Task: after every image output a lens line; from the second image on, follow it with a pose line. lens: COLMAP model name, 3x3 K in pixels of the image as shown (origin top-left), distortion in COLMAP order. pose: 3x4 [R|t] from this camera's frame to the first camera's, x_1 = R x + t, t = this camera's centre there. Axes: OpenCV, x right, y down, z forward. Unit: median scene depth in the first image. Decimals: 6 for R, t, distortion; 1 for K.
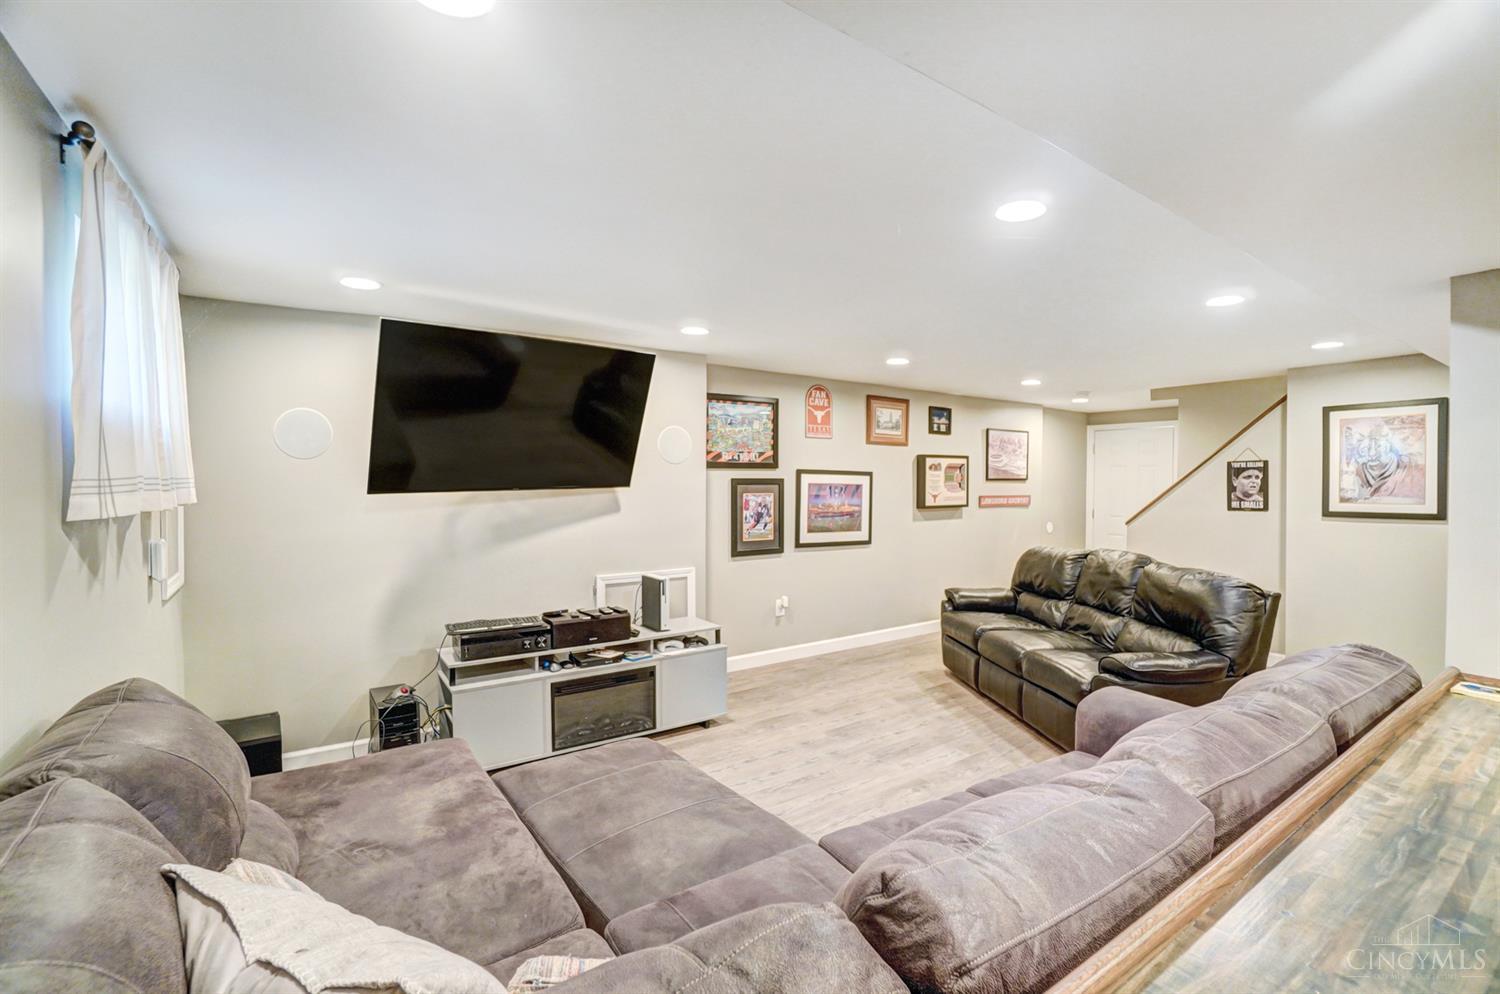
lens RADIAL K [[663.0, 0, 755.6], [0, 663.0, 495.6], [0, 0, 1]] dist [-0.040896, 0.007801]
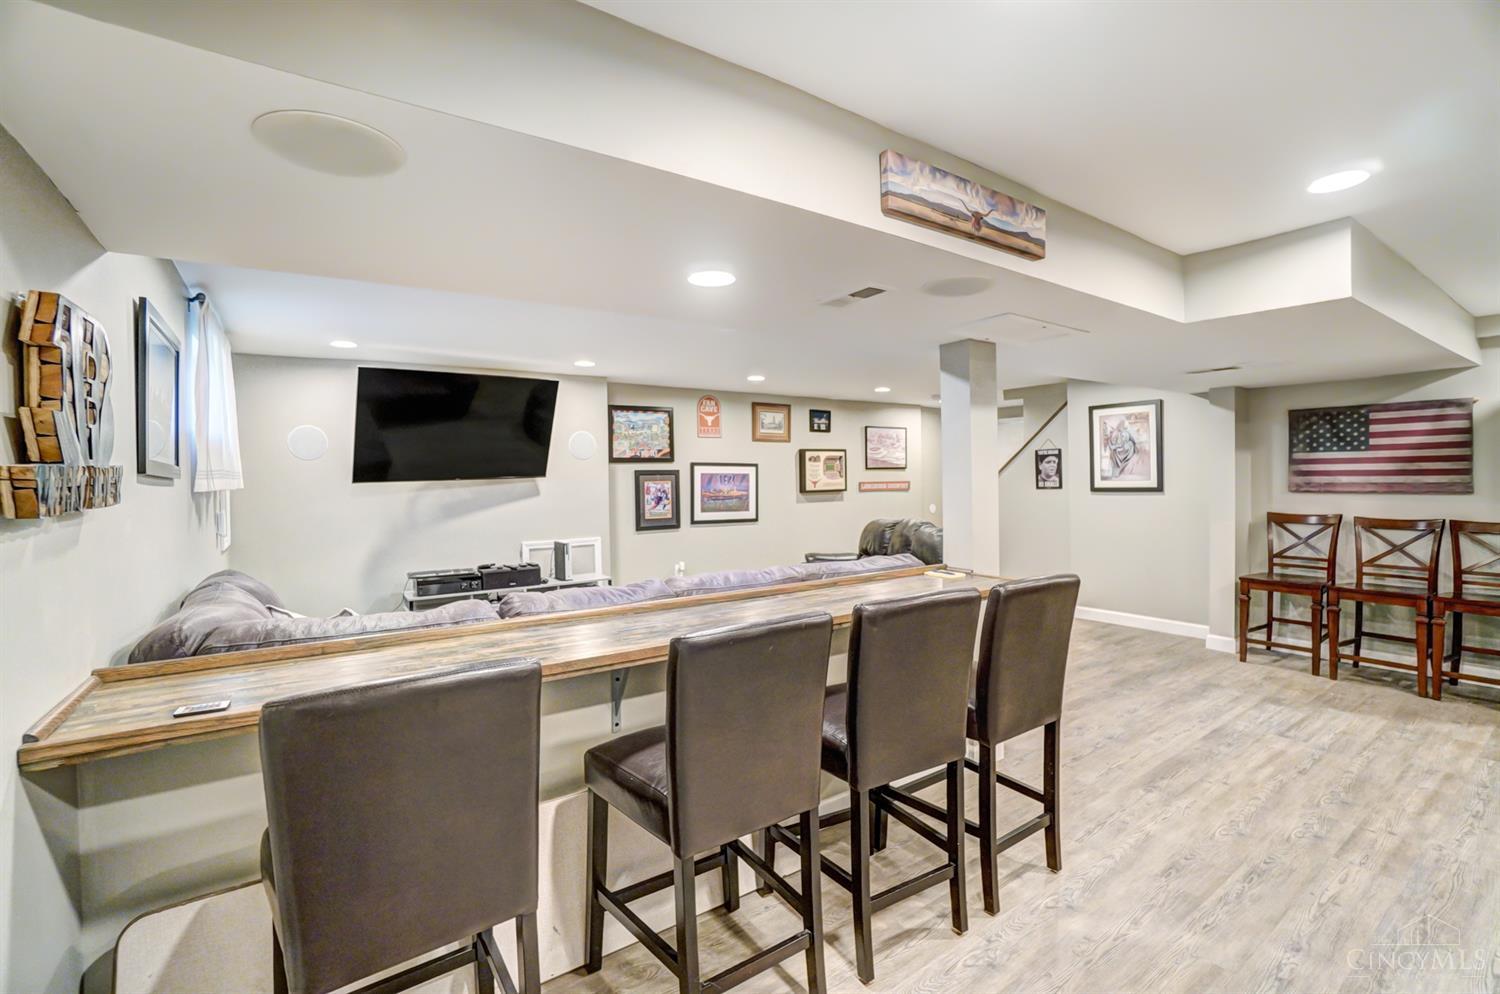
lens RADIAL K [[663.0, 0, 745.4], [0, 663.0, 488.5], [0, 0, 1]] dist [-0.040896, 0.007801]
pose [[0.999833, -0.016357, -0.008137, 0.182994], [0.016318, 0.999855, -0.004913, 0.019041], [0.008216, 0.004779, 0.999955, -0.280161]]
